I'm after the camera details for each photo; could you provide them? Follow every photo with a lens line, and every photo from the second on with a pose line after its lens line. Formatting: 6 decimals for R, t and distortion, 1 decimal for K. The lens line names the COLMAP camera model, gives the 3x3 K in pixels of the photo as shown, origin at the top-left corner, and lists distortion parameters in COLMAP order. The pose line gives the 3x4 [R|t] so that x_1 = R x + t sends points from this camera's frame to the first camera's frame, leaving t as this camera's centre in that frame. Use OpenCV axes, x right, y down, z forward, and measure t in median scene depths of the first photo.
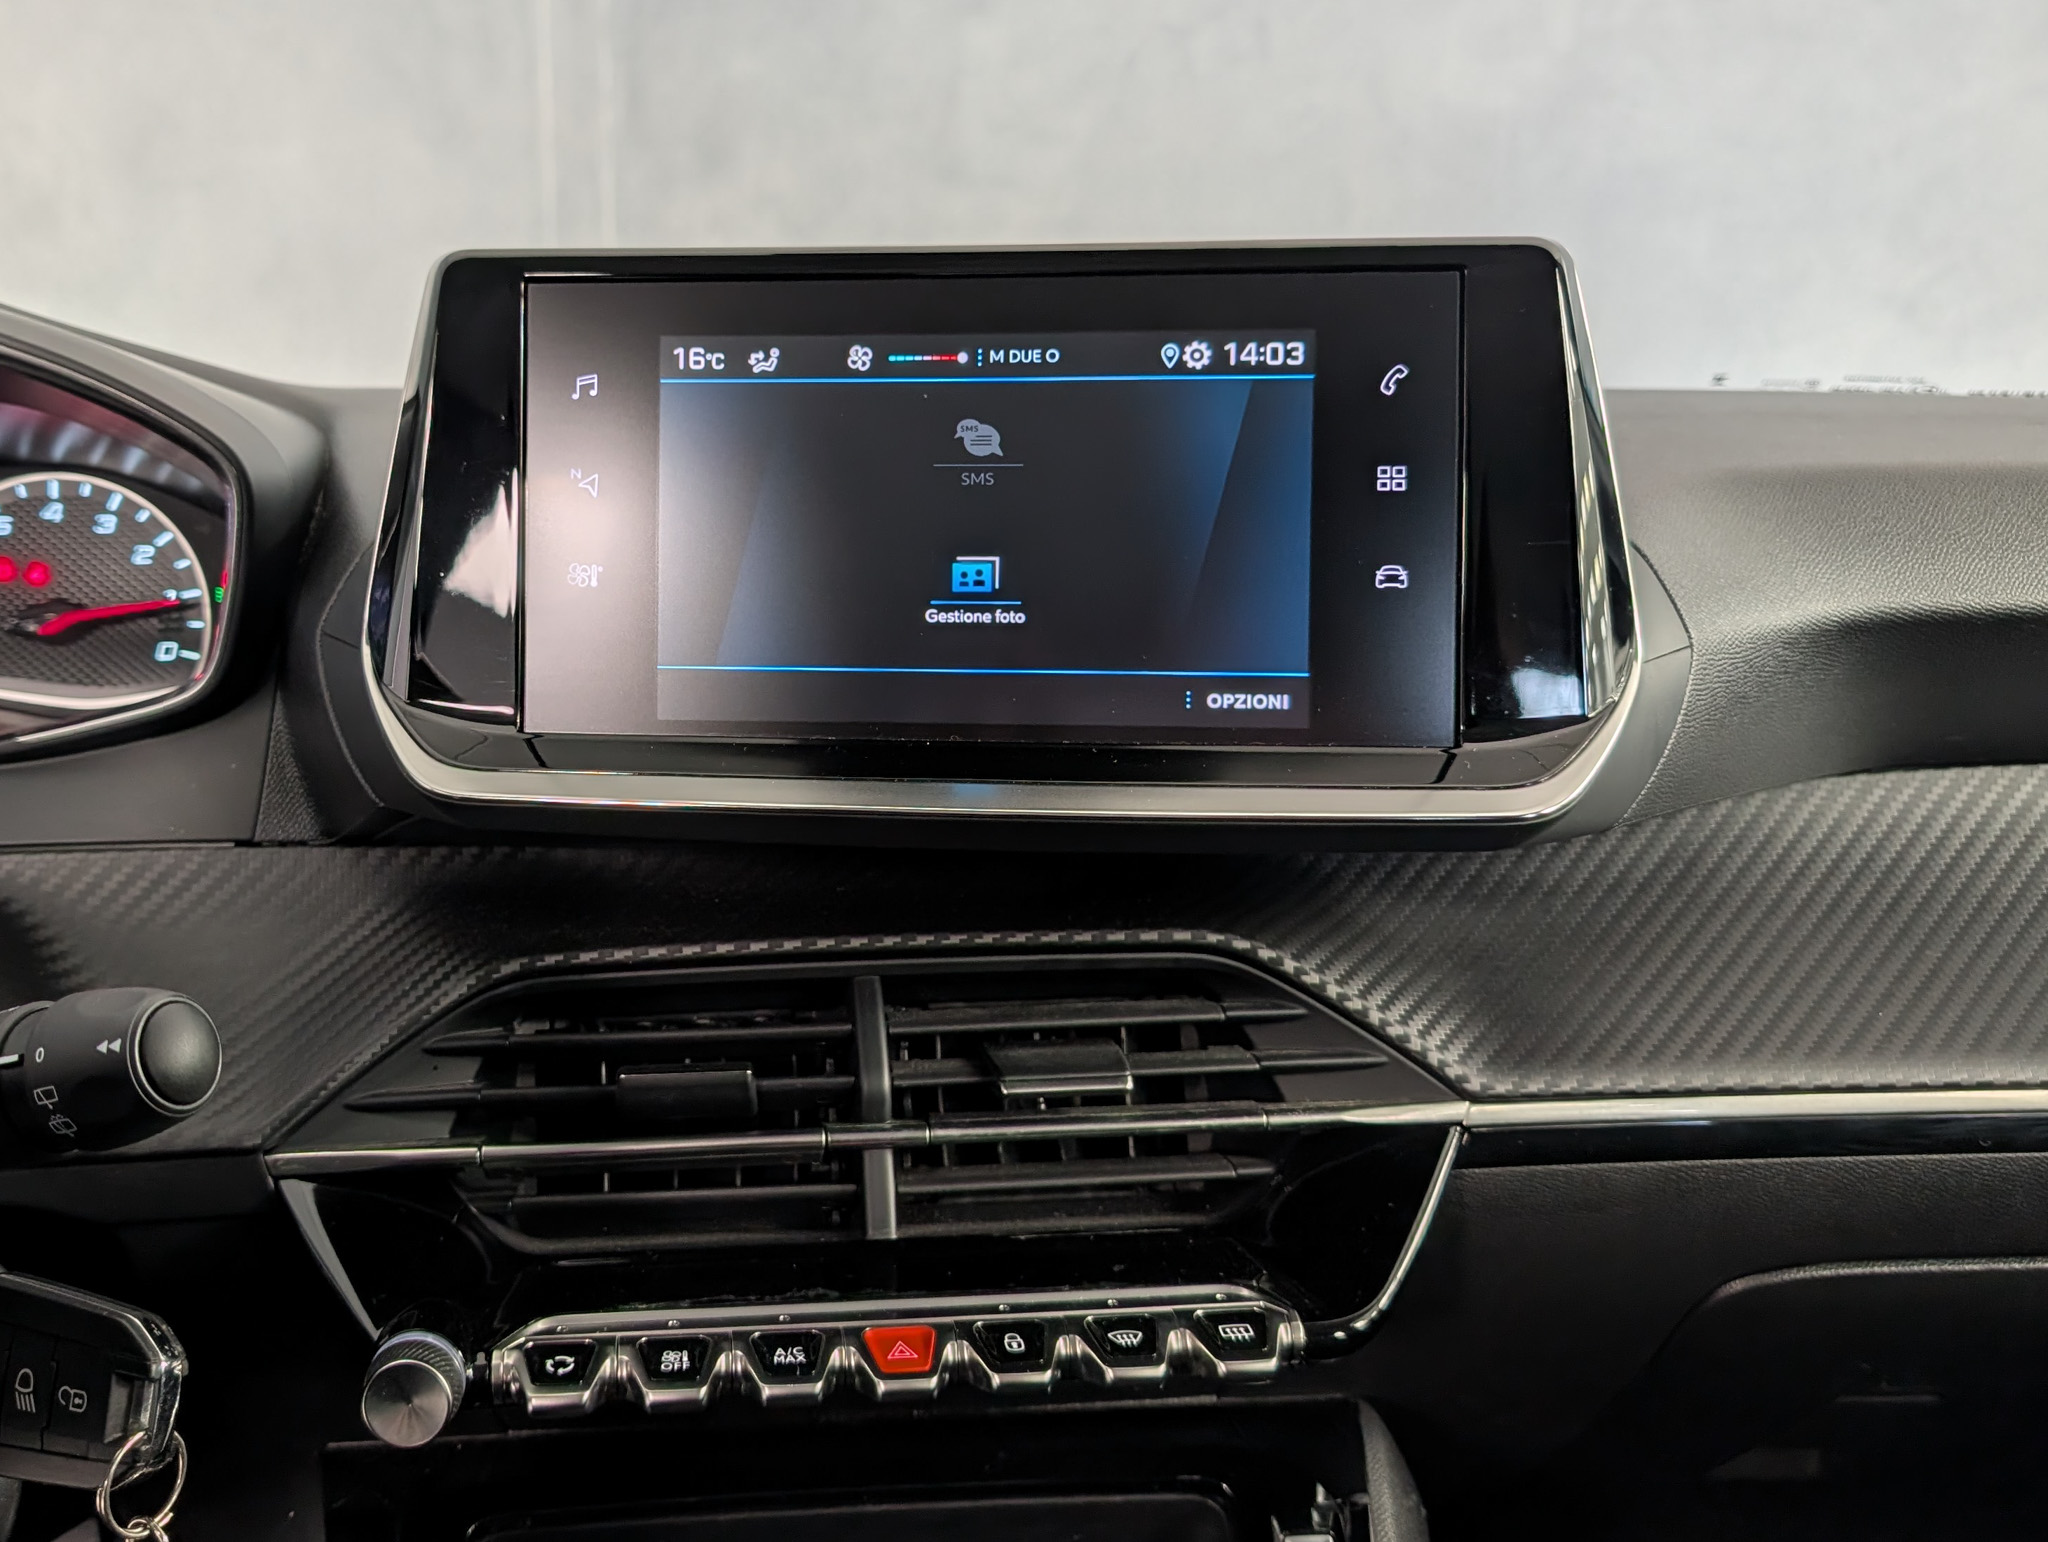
lens RADIAL K [[2093.3, 0, 798.5], [0, 2093.3, 714.7], [0, 0, 1]] dist [0.123345, -0.457928]
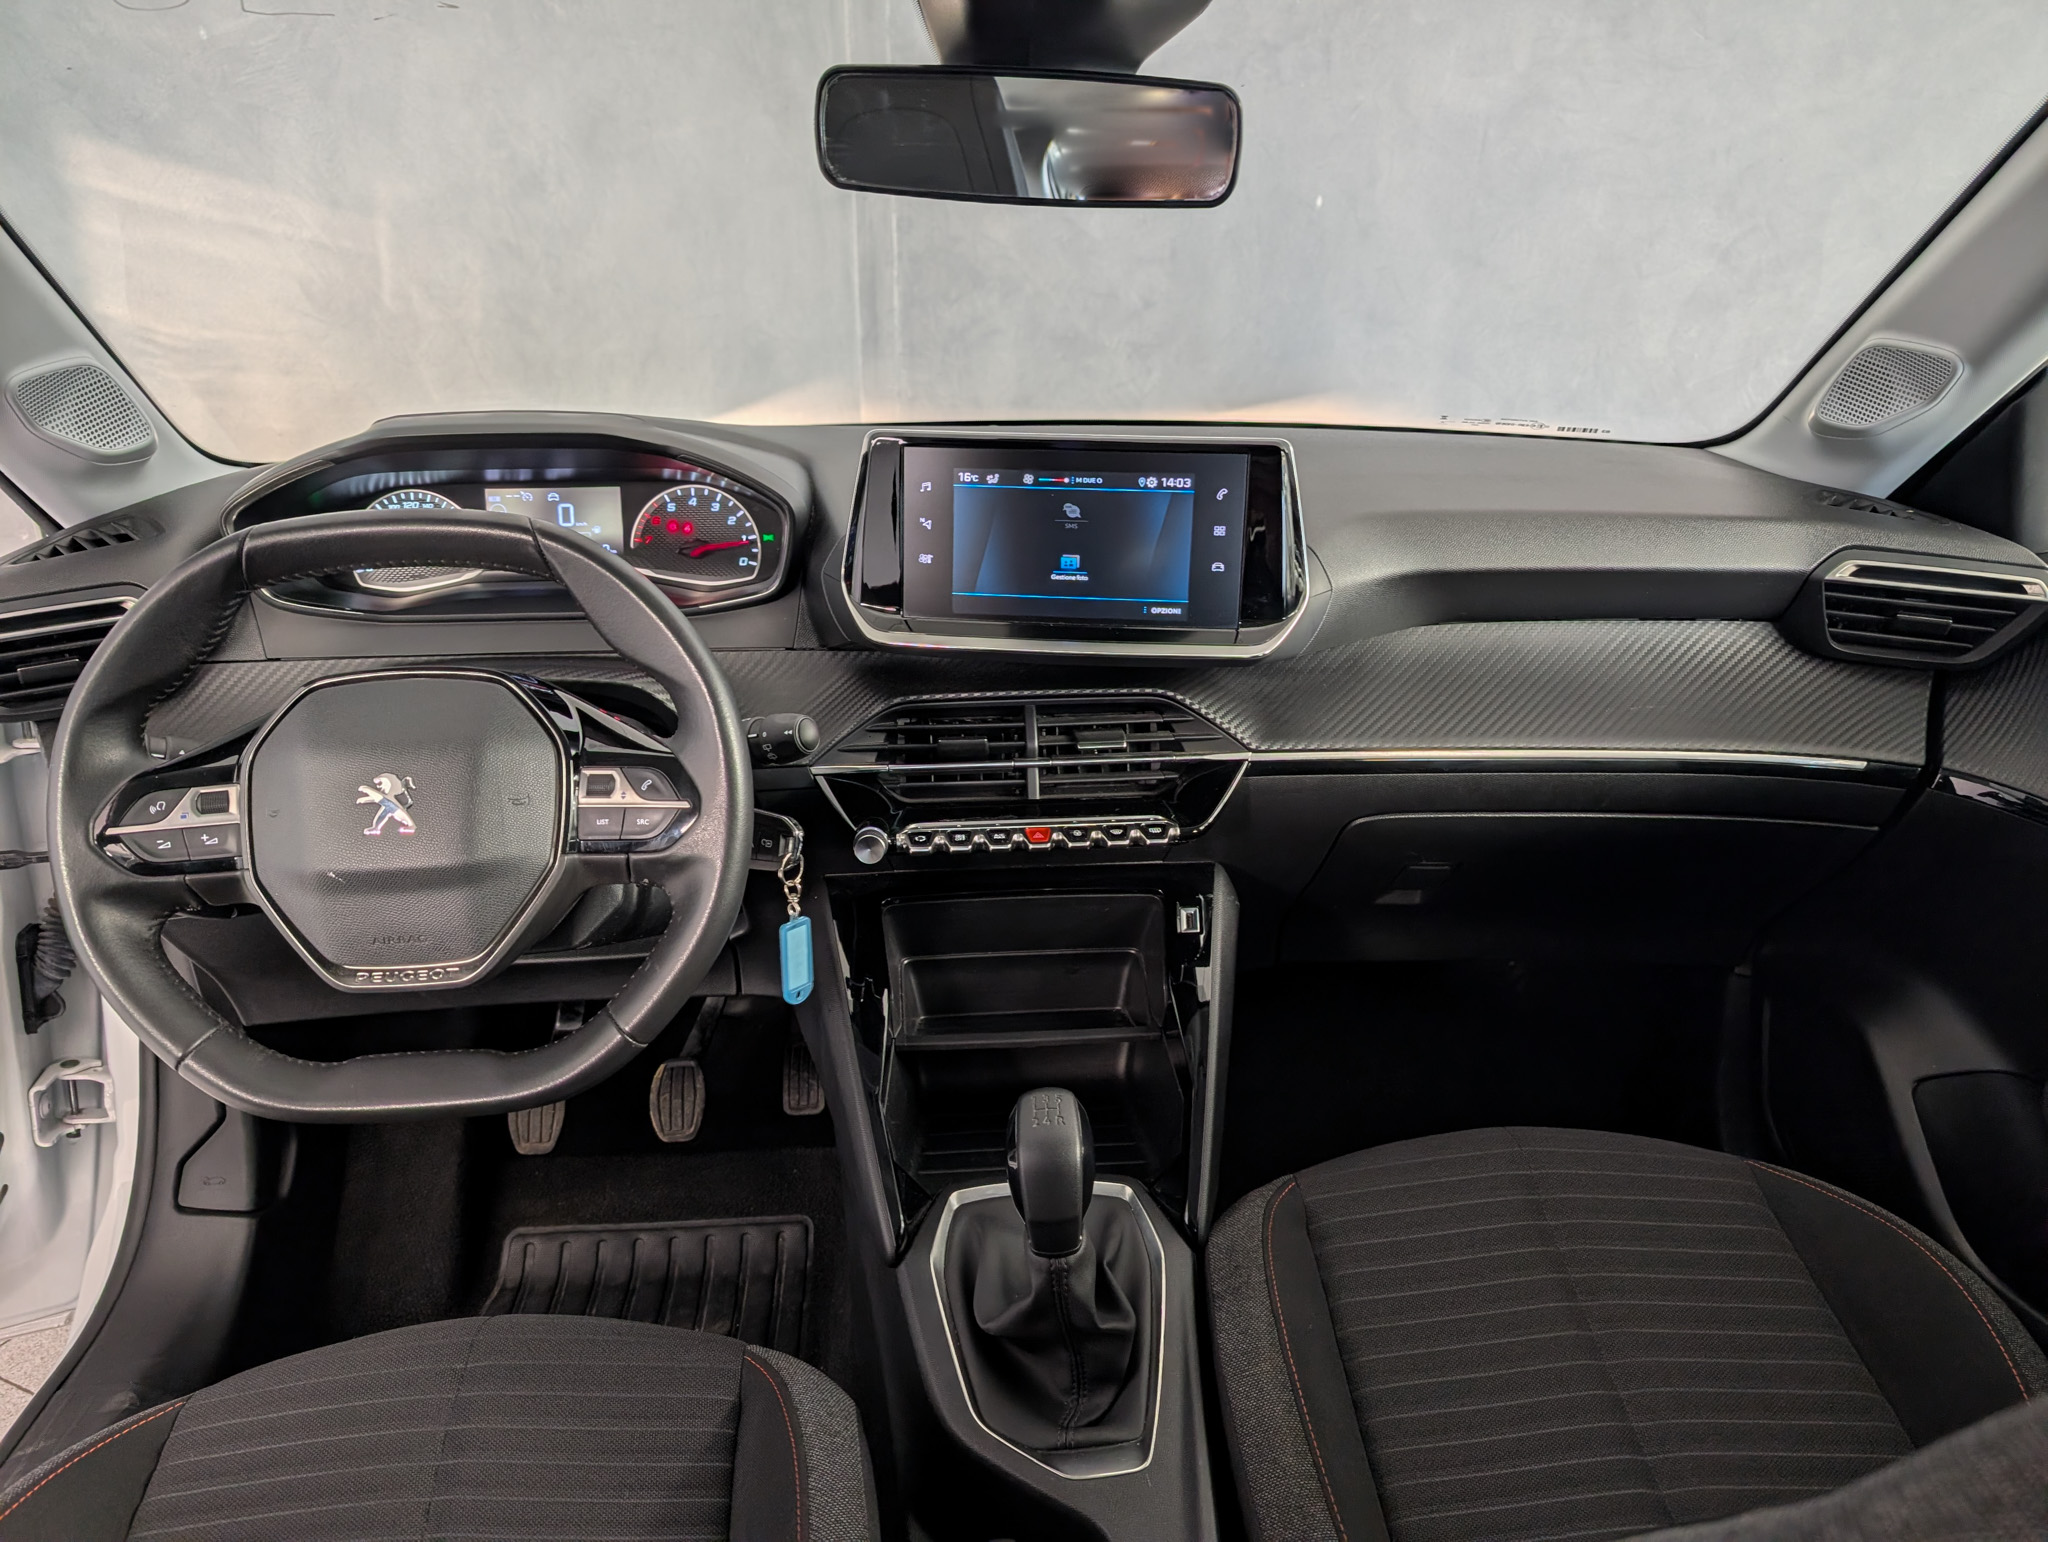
lens RADIAL K [[1506.5, 0, 1049.1], [0, 1506.5, 769.6], [0, 0, 1]] dist [0.016763, 0.000084]
pose [[0.999746, 0.009278, 0.020545, 0.018526], [-0.013173, 0.980023, 0.198448, -0.179143], [-0.018294, -0.198668, 0.979896, -0.915054]]
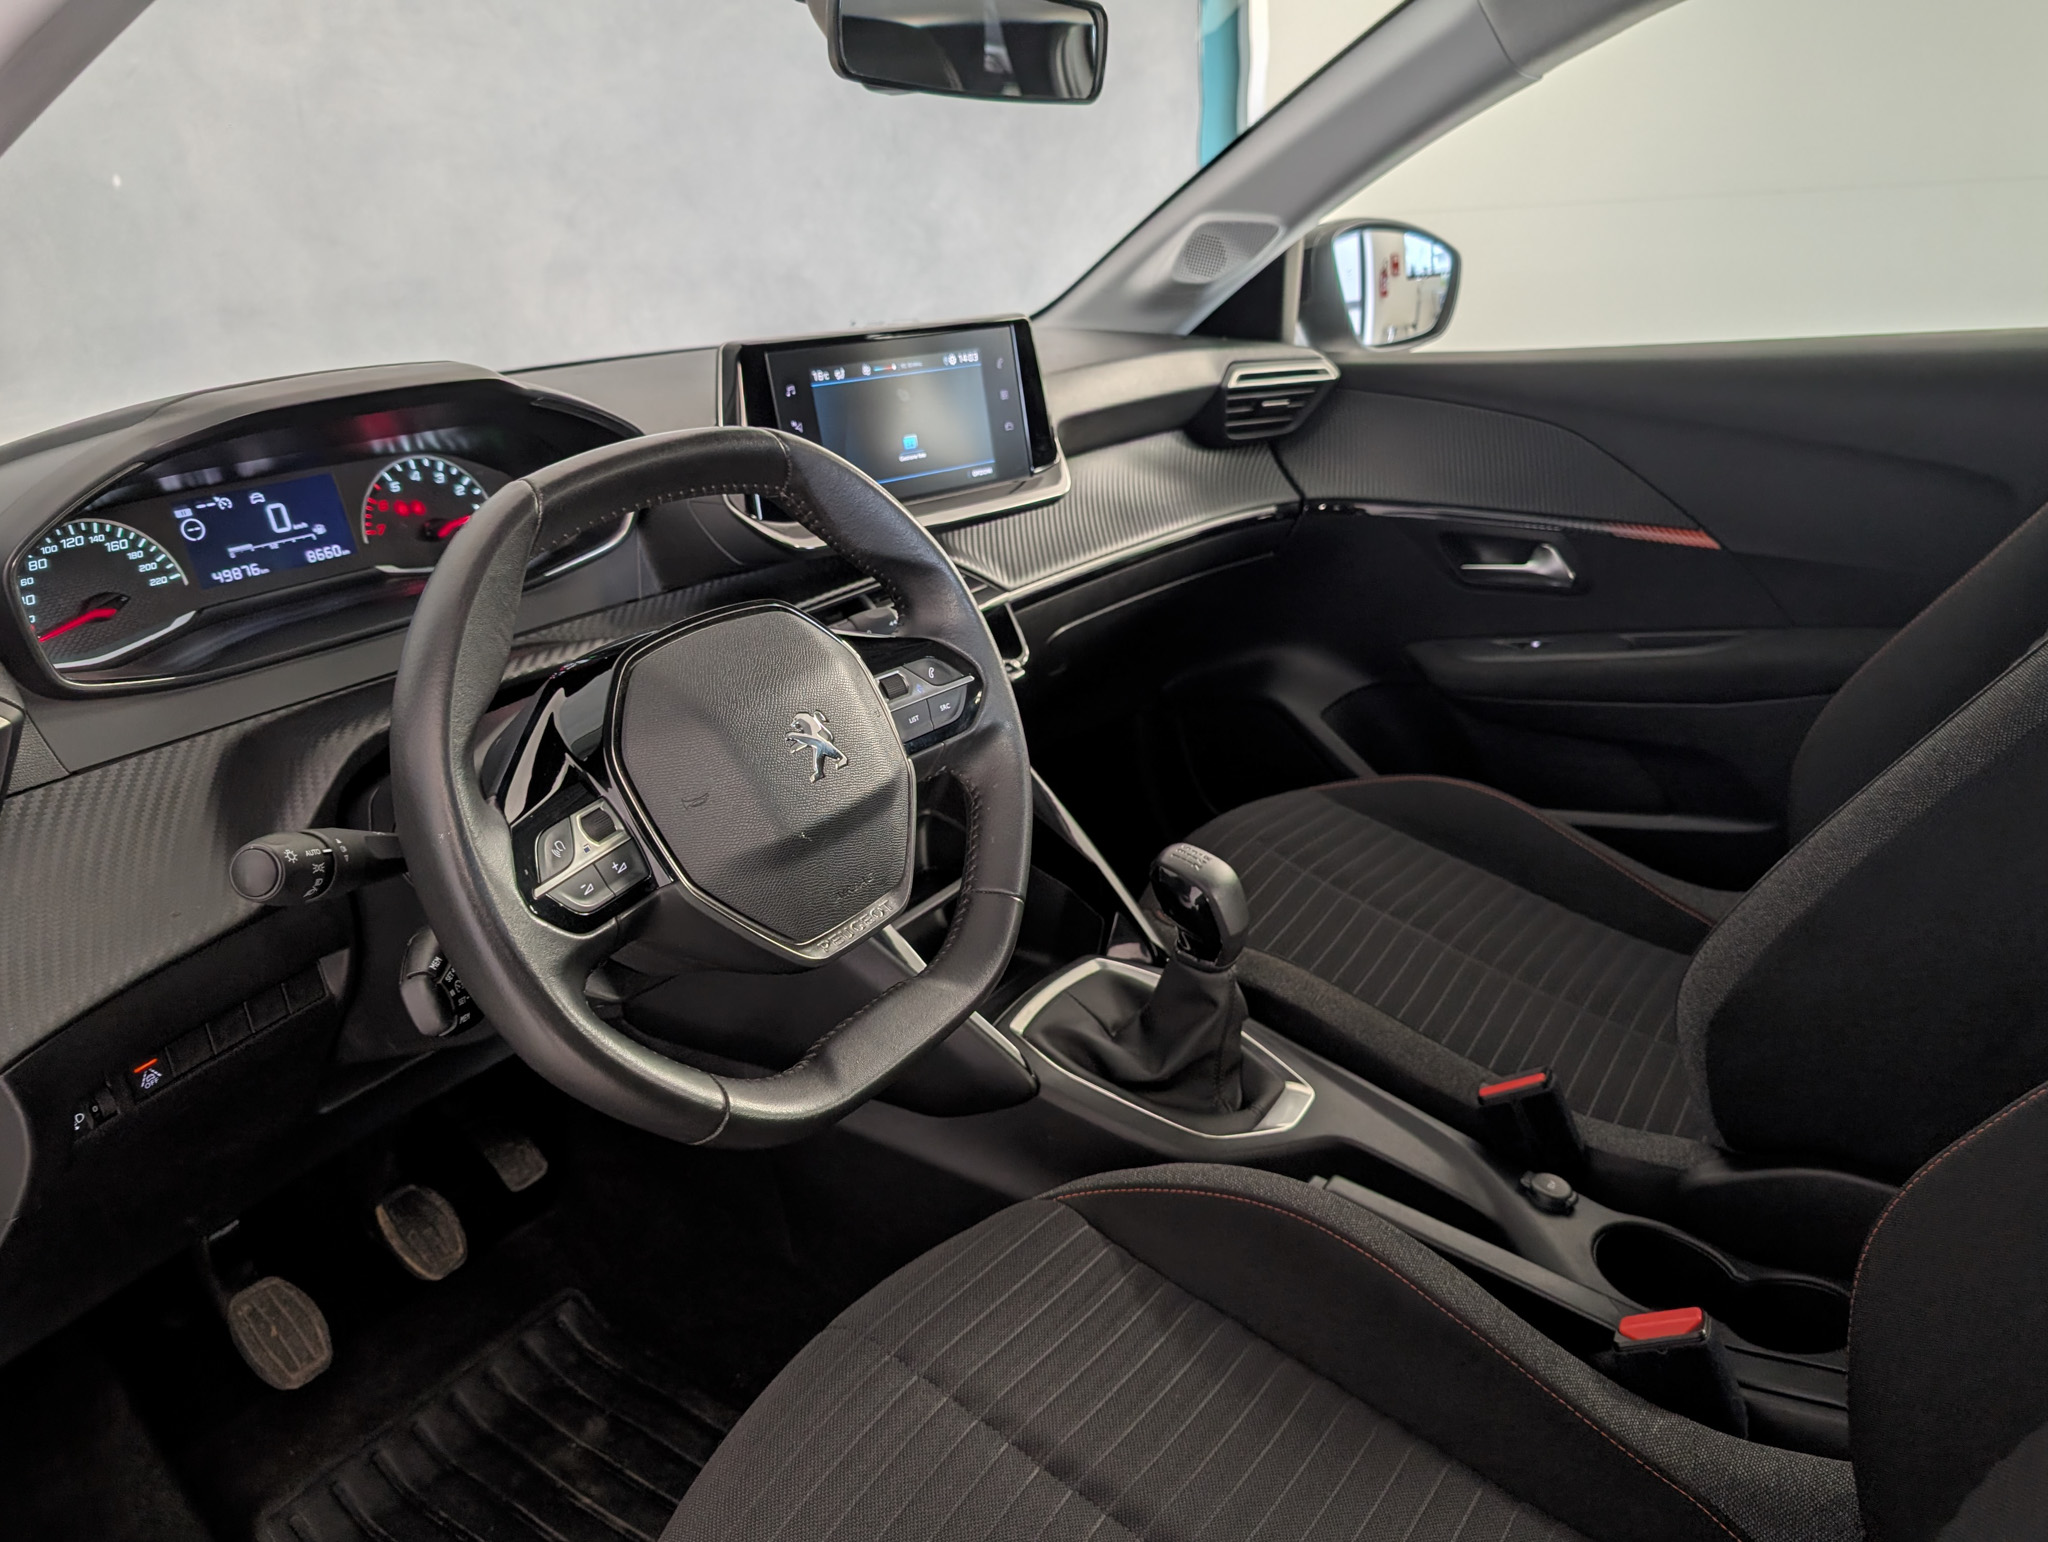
lens RADIAL K [[1506.2, 0, 1076.9], [0, 1506.2, 773.8], [0, 0, 1]] dist [-0.012640, -0.003971]
pose [[0.590325, -0.298754, 0.749842, -1.412446], [0.145826, 0.953169, 0.264961, -0.140343], [-0.793884, -0.047067, 0.606245, -0.455618]]
